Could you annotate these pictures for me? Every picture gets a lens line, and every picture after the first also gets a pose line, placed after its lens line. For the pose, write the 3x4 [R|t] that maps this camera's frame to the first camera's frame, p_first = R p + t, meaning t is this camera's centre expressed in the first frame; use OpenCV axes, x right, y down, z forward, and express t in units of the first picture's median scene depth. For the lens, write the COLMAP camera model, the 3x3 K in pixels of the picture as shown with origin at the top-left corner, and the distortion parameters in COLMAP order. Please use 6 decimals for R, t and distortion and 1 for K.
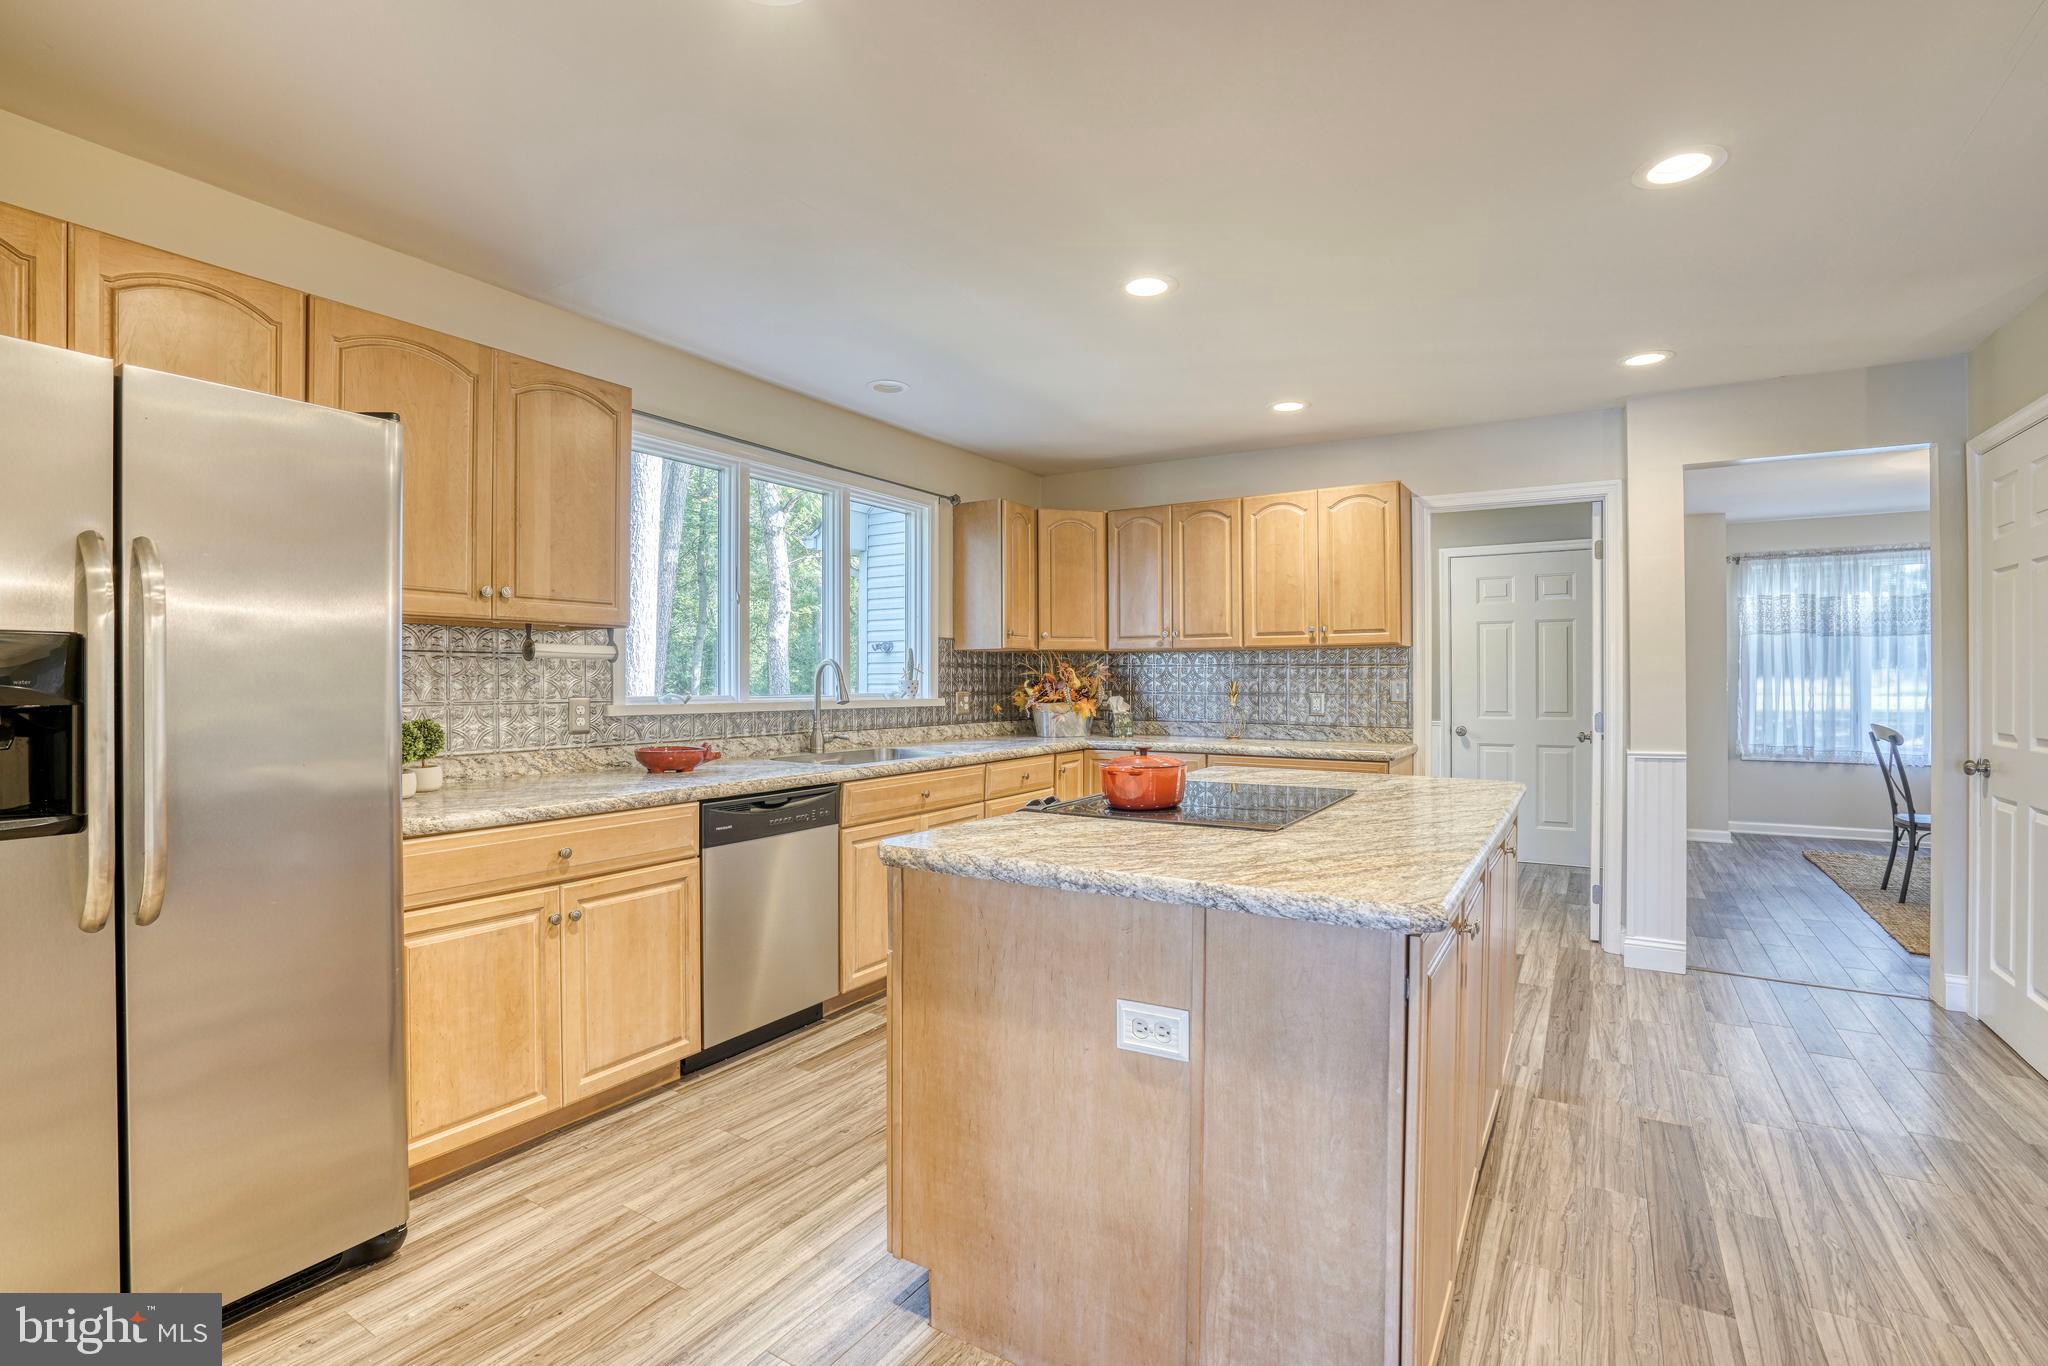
lens RADIAL K [[973.7, 0, 984.9], [0, 973.7, 677.6], [0, 0, 1]] dist [-0.062923, 0.024065]
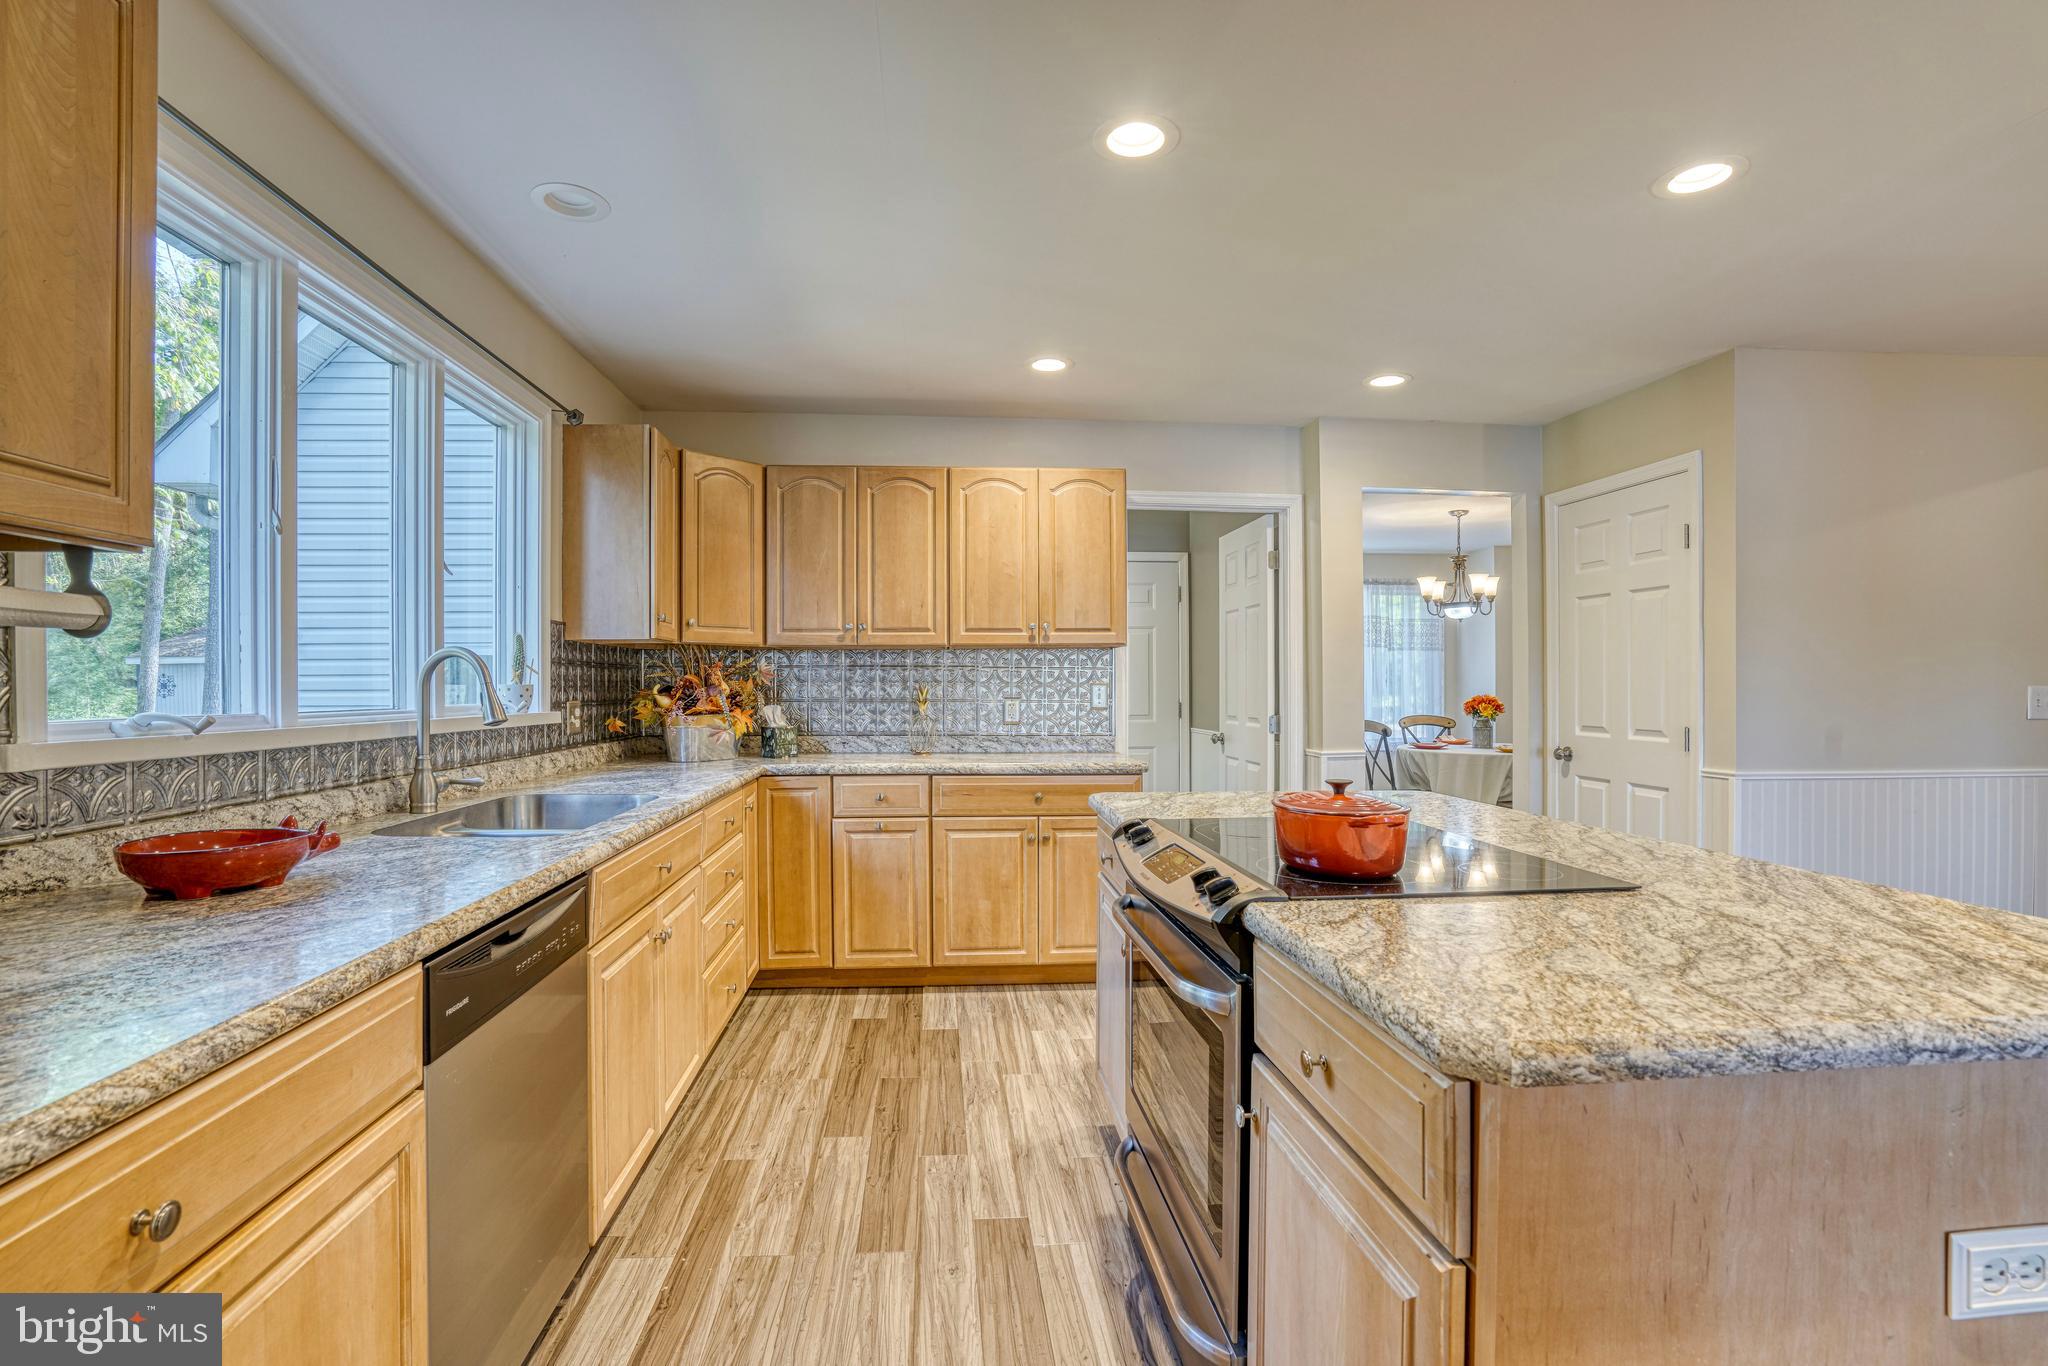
lens RADIAL K [[969.9, 0, 1015.9], [0, 969.9, 687.3], [0, 0, 1]] dist [-0.056917, 0.020234]
pose [[0.780803, -0.002092, 0.624773, -0.266526], [-0.000754, 0.999991, 0.004291, 0.002067], [-0.624777, -0.003822, 0.780794, 0.379558]]
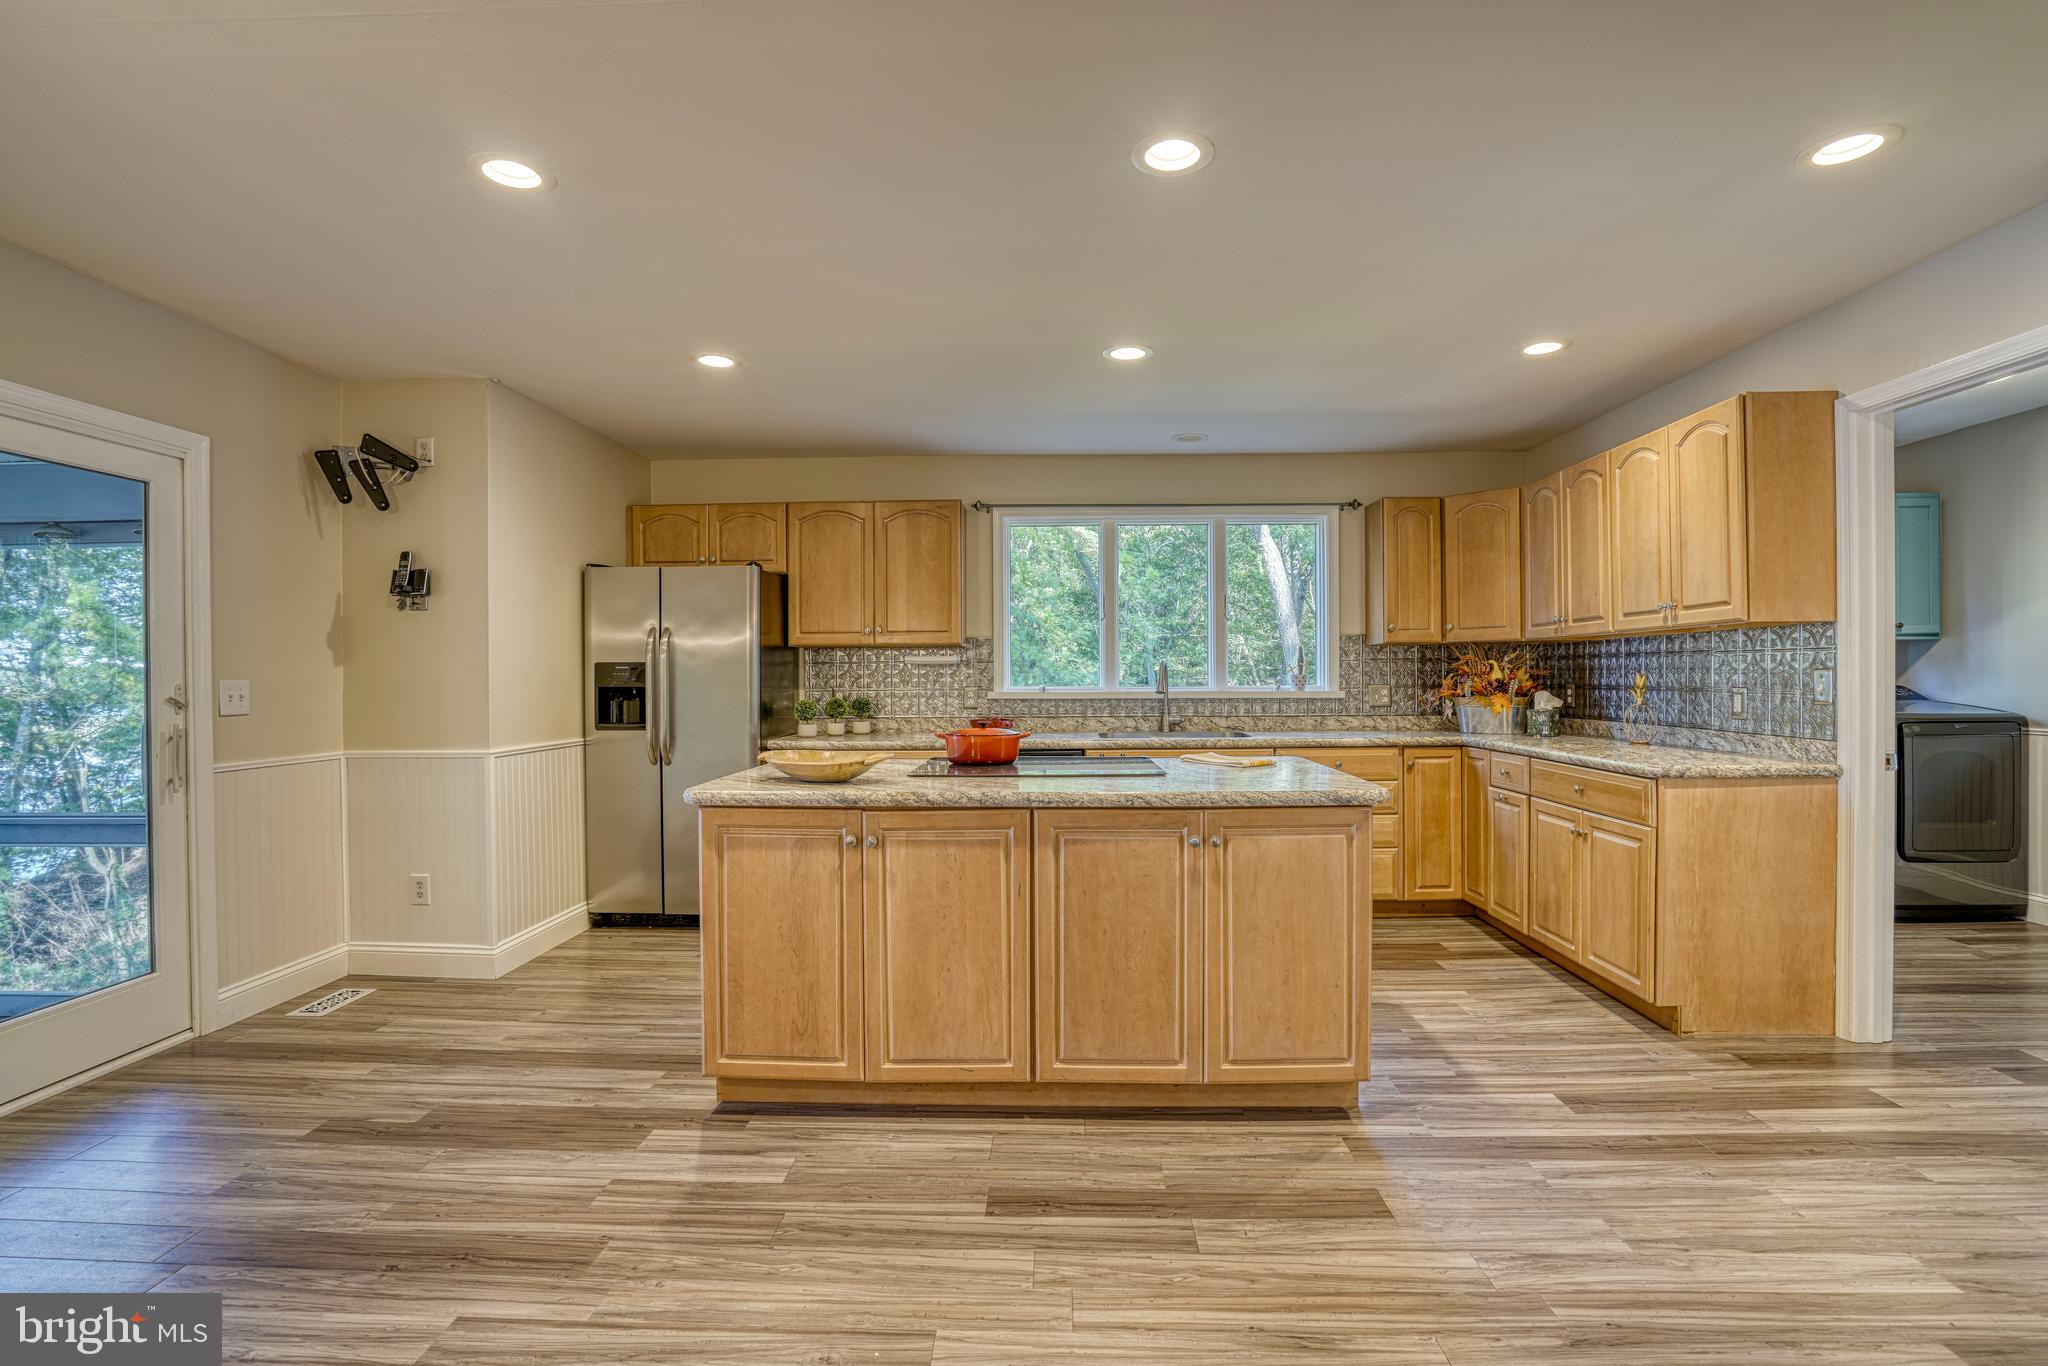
lens RADIAL K [[955.9, 0, 1023.3], [0, 955.9, 683.8], [0, 0, 1]] dist [-0.062204, 0.023558]
pose [[0.523558, 0.002338, -0.851987, 0.844965], [0.008496, 0.999932, 0.007965, 0.002342], [0.851948, -0.011409, 0.523502, 0.197560]]
